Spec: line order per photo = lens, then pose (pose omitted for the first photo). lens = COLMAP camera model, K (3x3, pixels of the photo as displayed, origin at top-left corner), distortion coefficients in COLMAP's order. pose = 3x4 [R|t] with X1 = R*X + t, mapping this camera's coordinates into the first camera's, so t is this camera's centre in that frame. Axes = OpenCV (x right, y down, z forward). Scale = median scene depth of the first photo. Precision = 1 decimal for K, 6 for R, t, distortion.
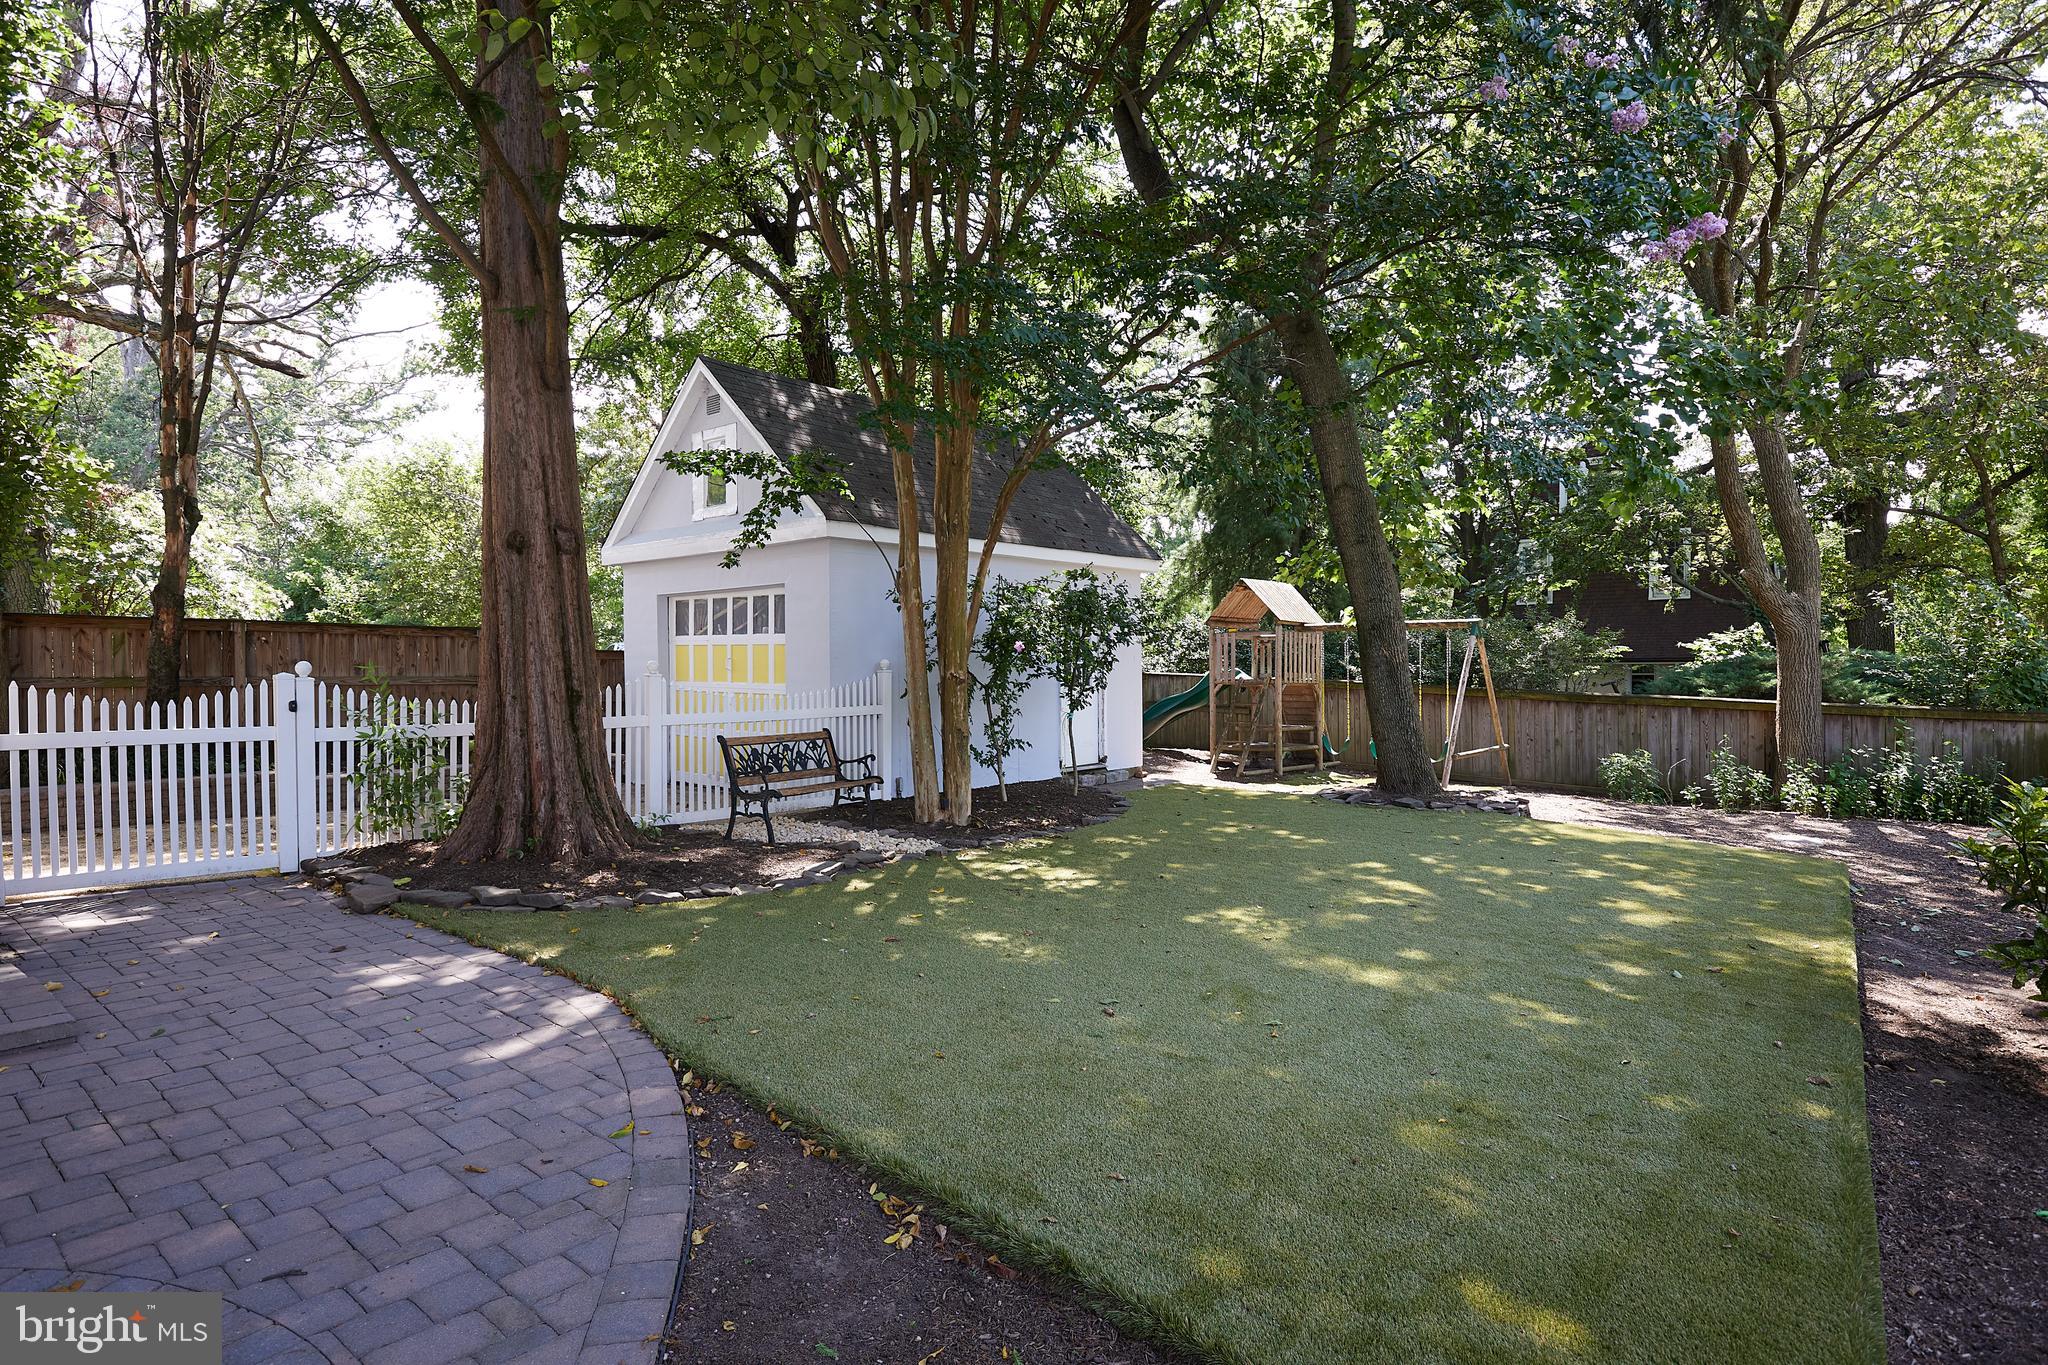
lens RADIAL K [[1151.5, 0, 1025.7], [0, 1151.5, 690.8], [0, 0, 1]] dist [-0.008382, -0.000887]
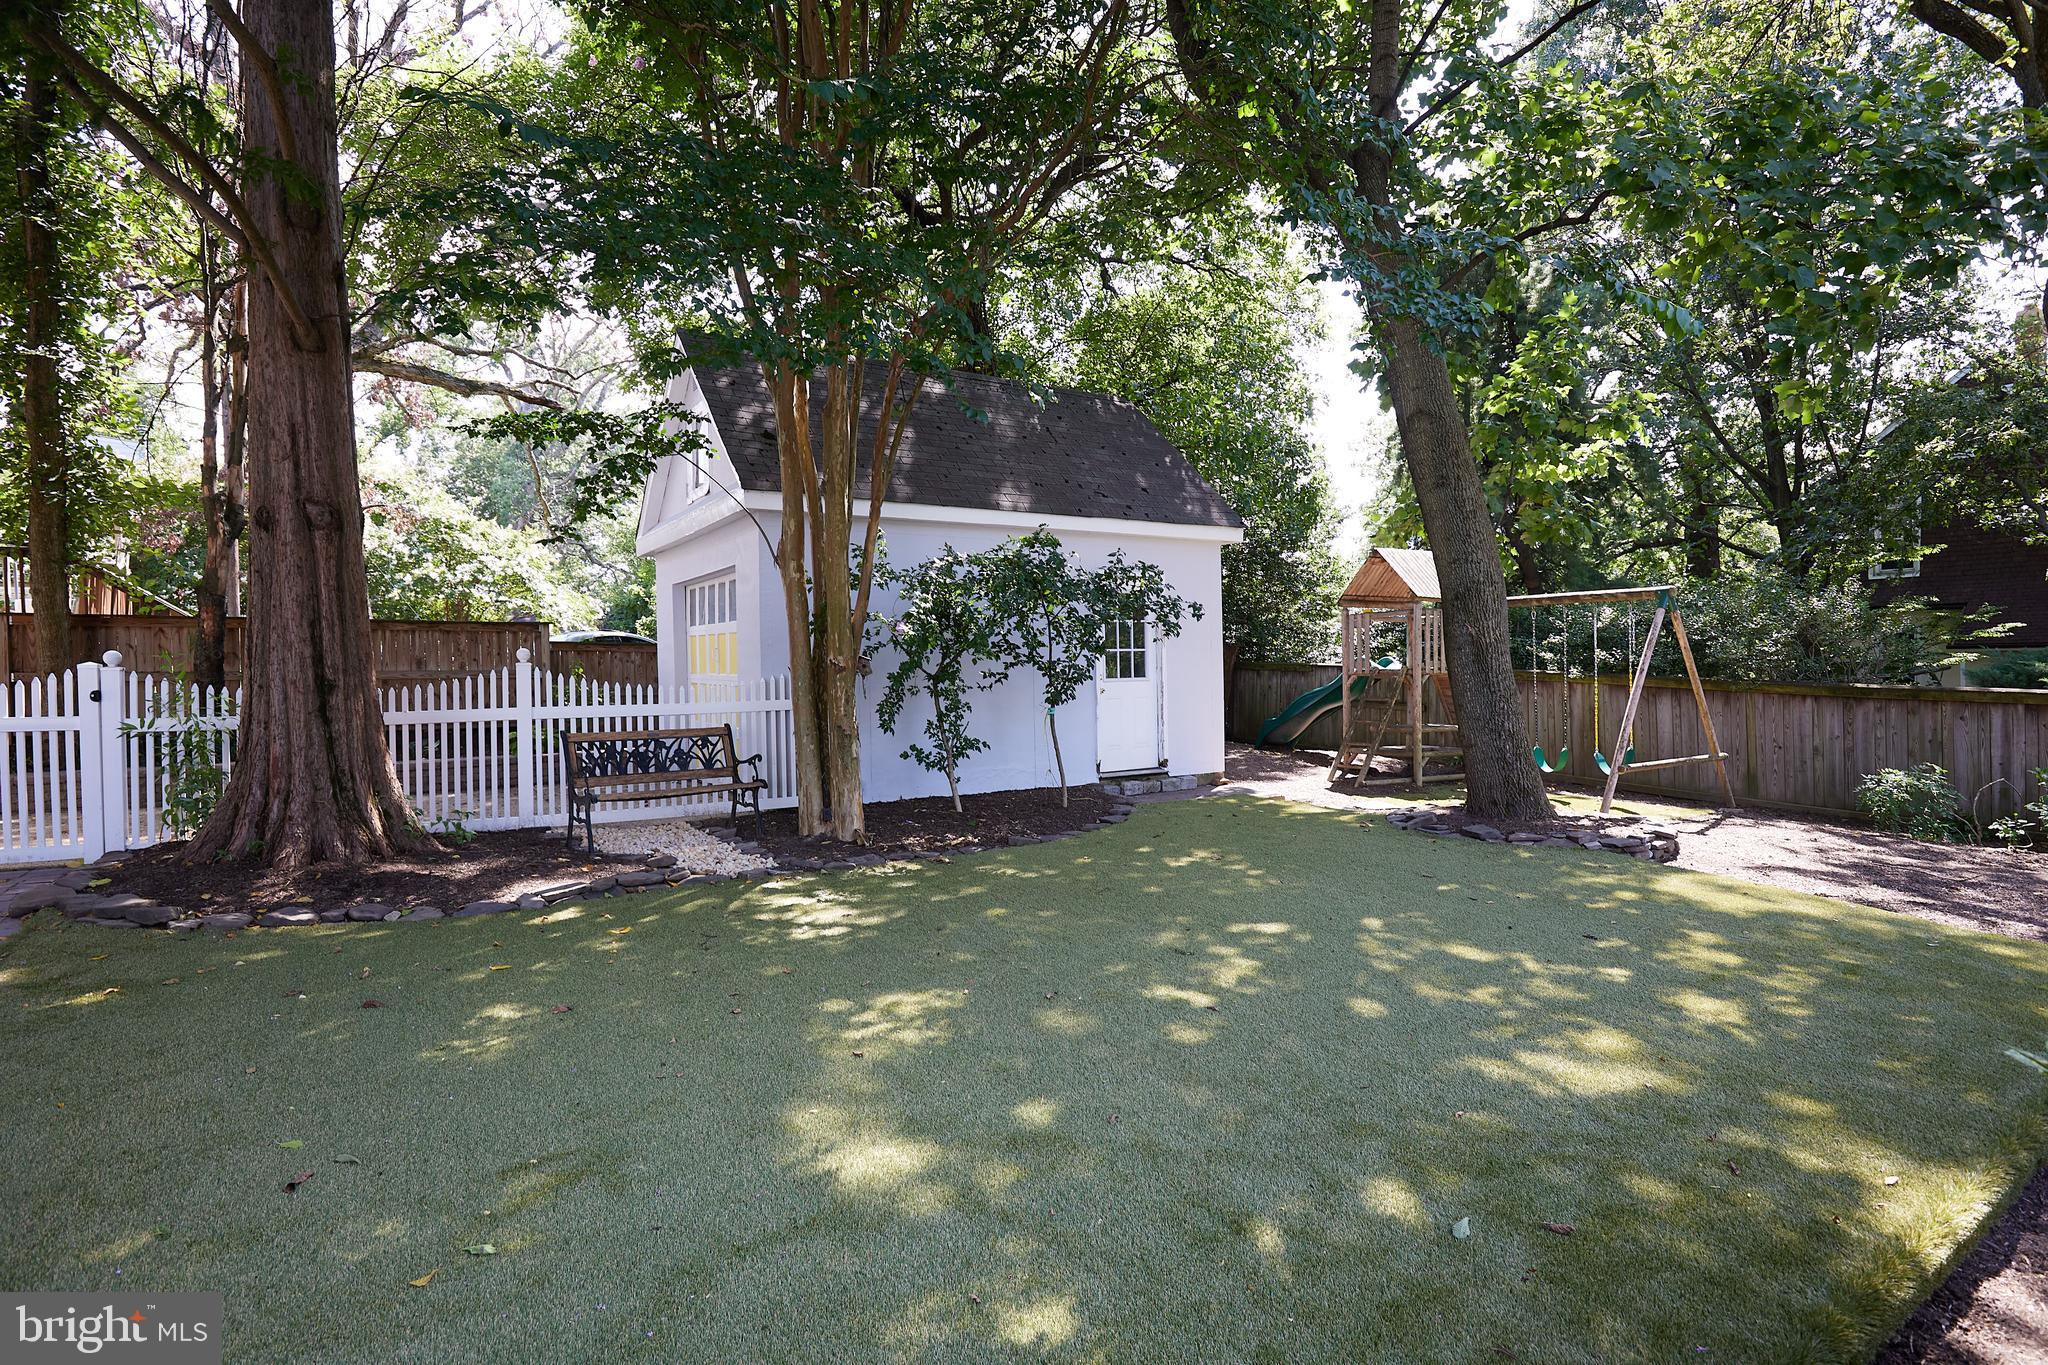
lens RADIAL K [[1090.0, 0, 1021.1], [0, 1090.0, 669.9], [0, 0, 1]] dist [-0.012031, 0.000155]
pose [[0.949761, -0.006489, -0.312910, 0.309794], [0.001153, 0.999851, -0.017236, 0.006044], [0.312975, 0.016009, 0.949626, 0.280297]]
